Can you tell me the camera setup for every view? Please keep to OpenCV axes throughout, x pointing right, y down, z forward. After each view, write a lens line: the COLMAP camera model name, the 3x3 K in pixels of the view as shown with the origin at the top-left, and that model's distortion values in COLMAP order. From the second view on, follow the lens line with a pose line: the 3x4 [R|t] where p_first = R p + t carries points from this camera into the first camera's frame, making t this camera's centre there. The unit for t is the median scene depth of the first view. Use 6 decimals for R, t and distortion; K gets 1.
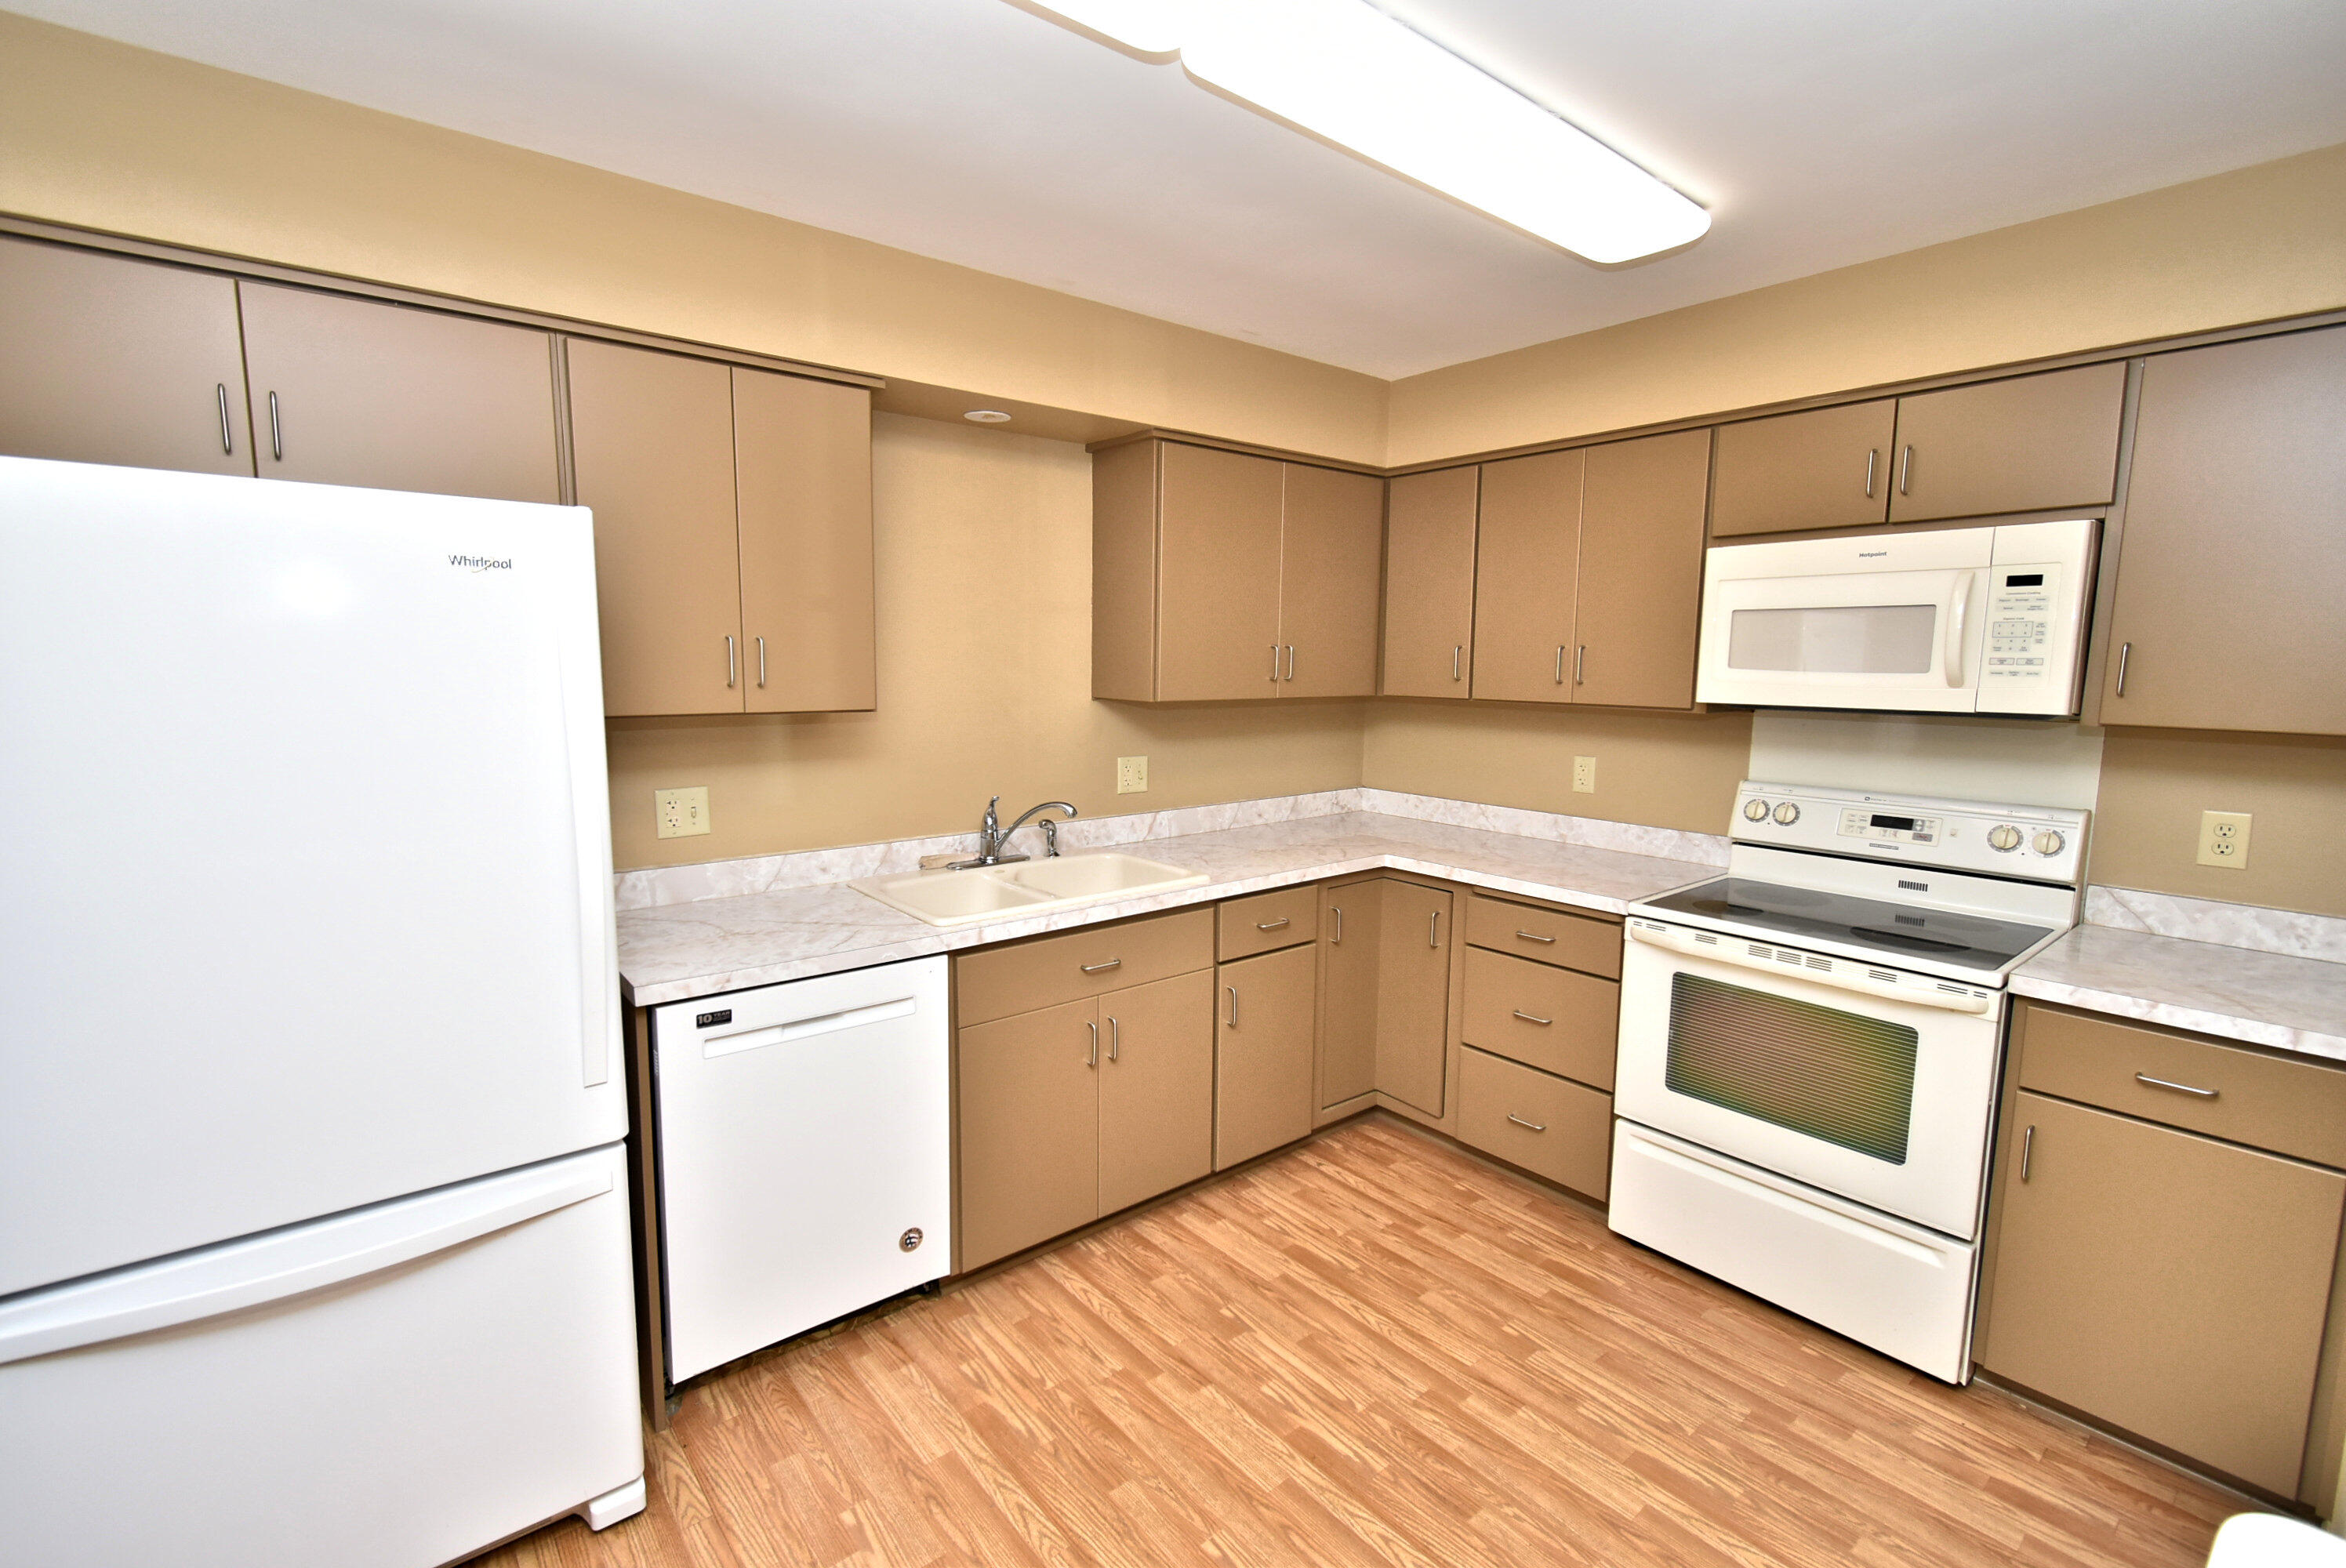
lens RADIAL K [[1035.8, 0, 1173.0], [0, 1035.8, 784.0], [0, 0, 1]] dist [-0.001521, -0.000801]
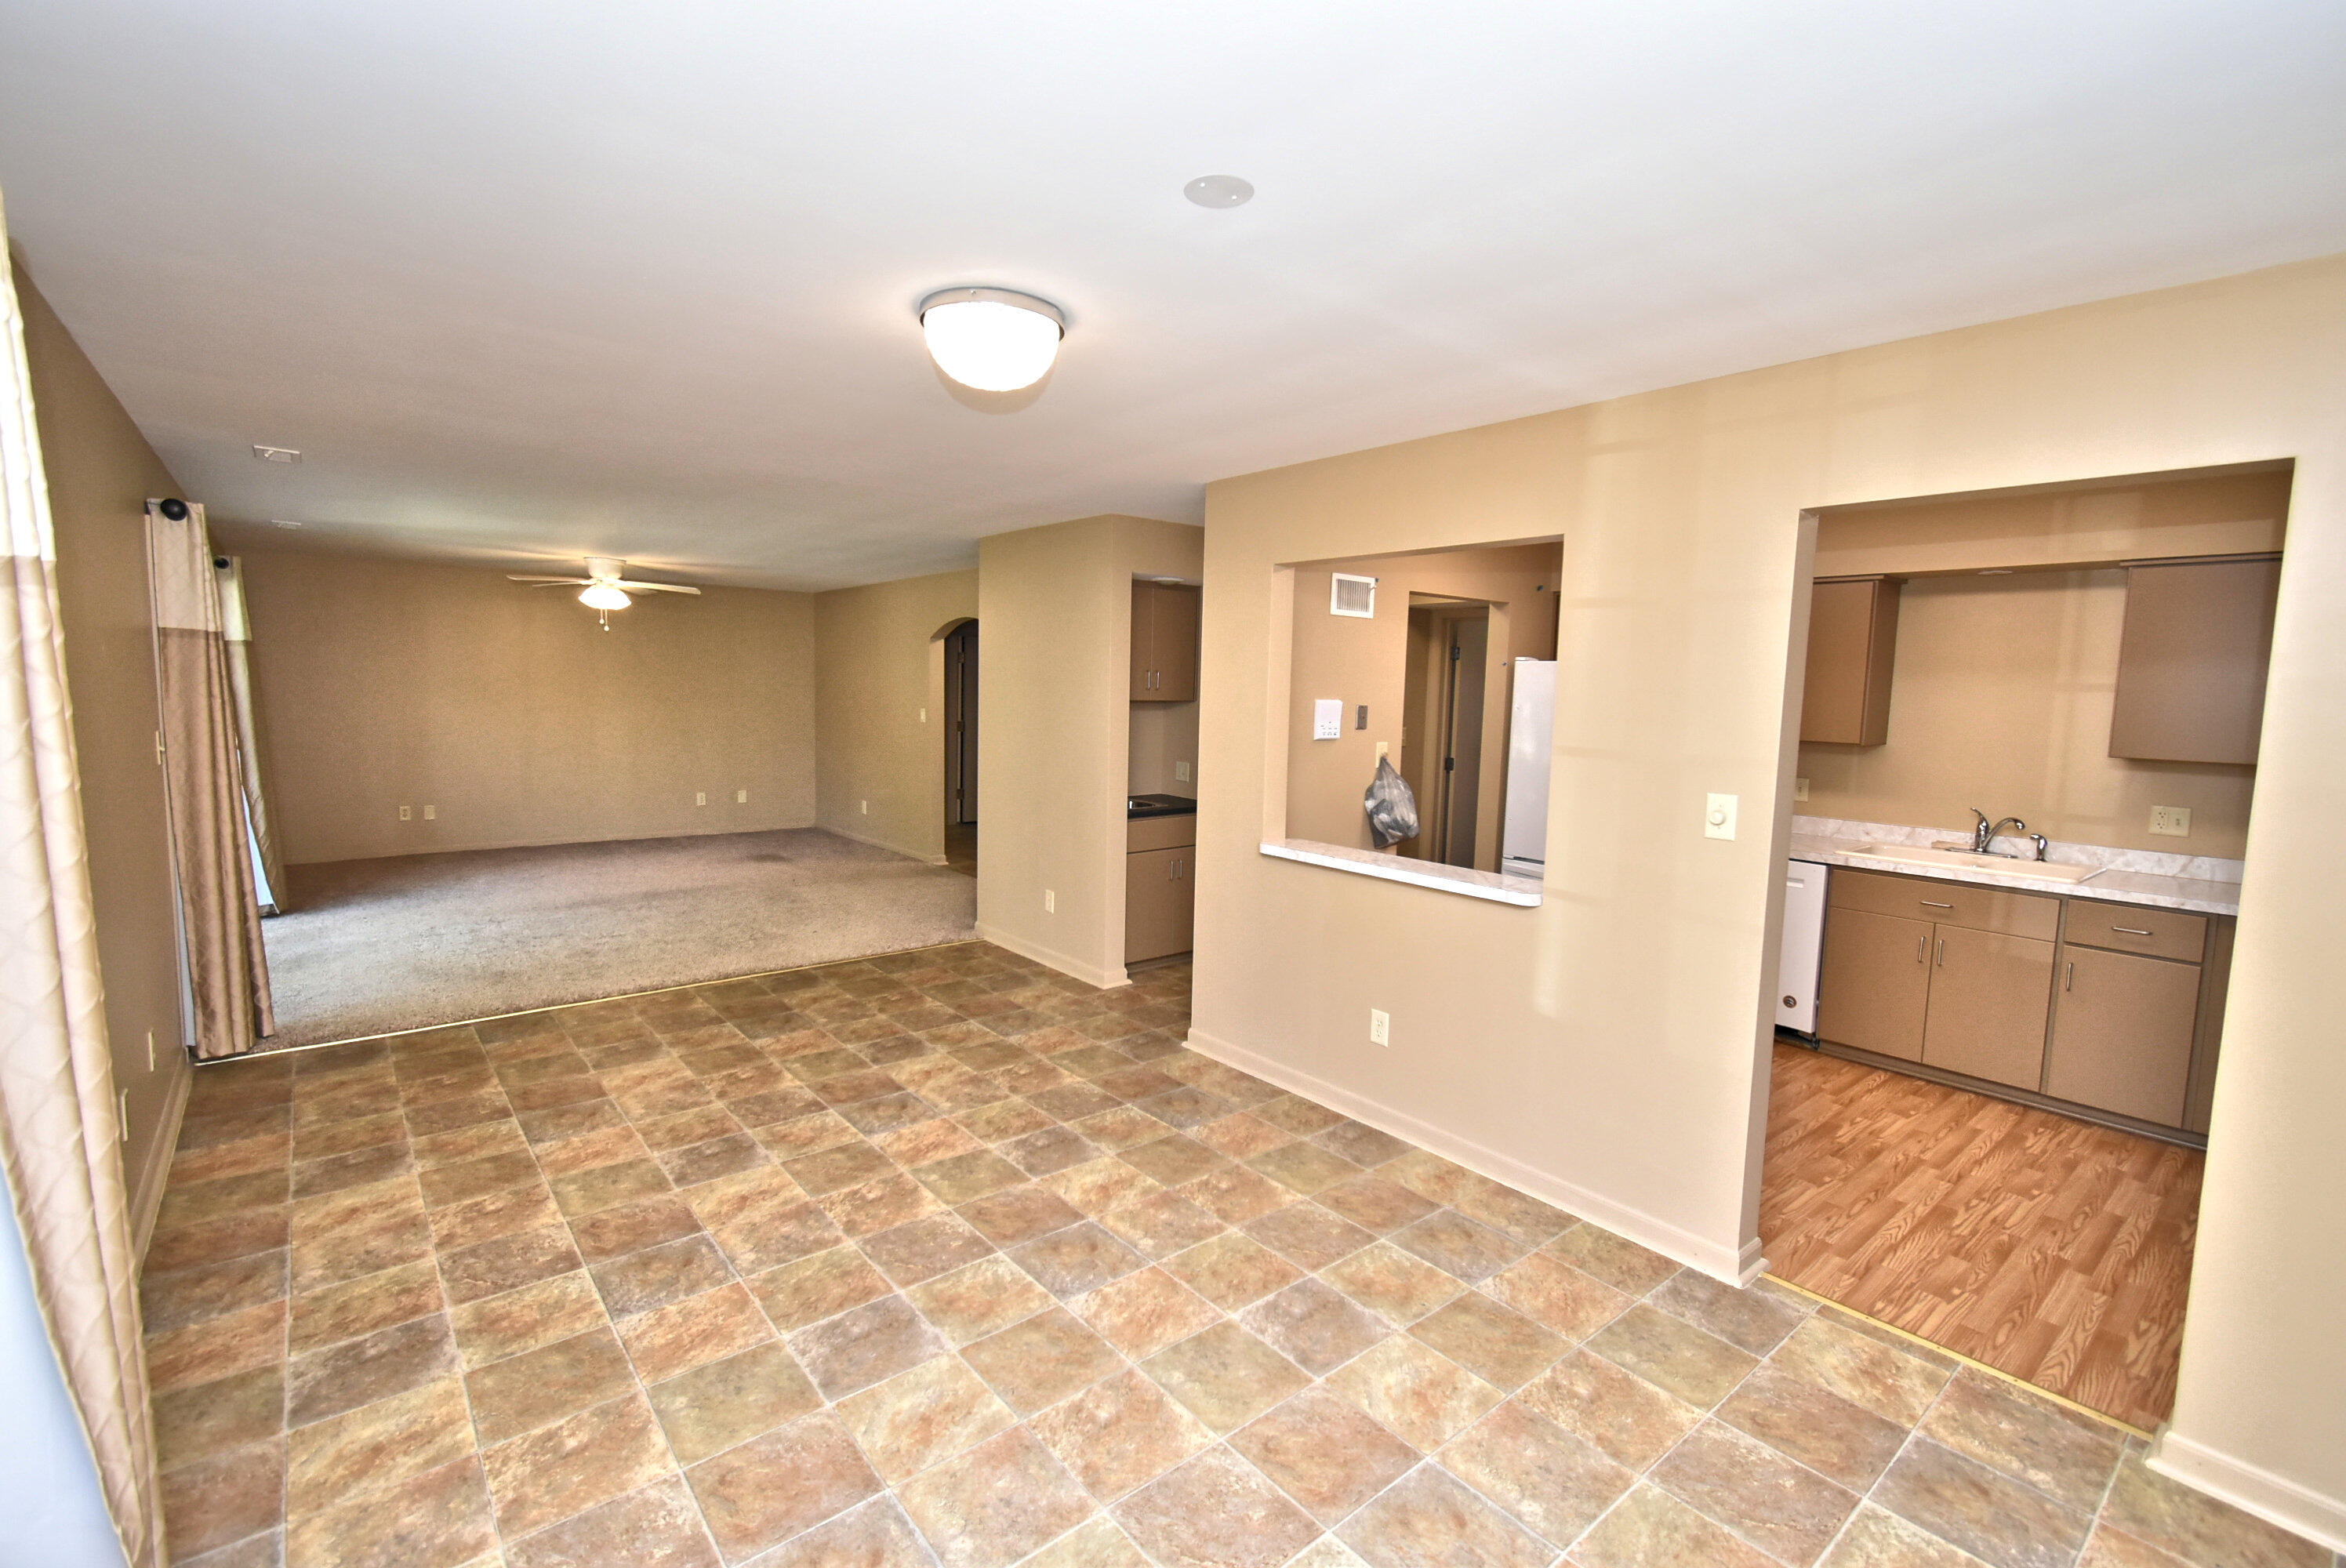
lens RADIAL K [[1035.8, 0, 1173.0], [0, 1035.8, 784.0], [0, 0, 1]] dist [-0.001521, -0.000801]
pose [[0.008422, 0.086117, -0.996249, 1.635097], [-0.152328, 0.984768, 0.083837, 0.034512], [0.988294, 0.151051, 0.021412, -0.281659]]
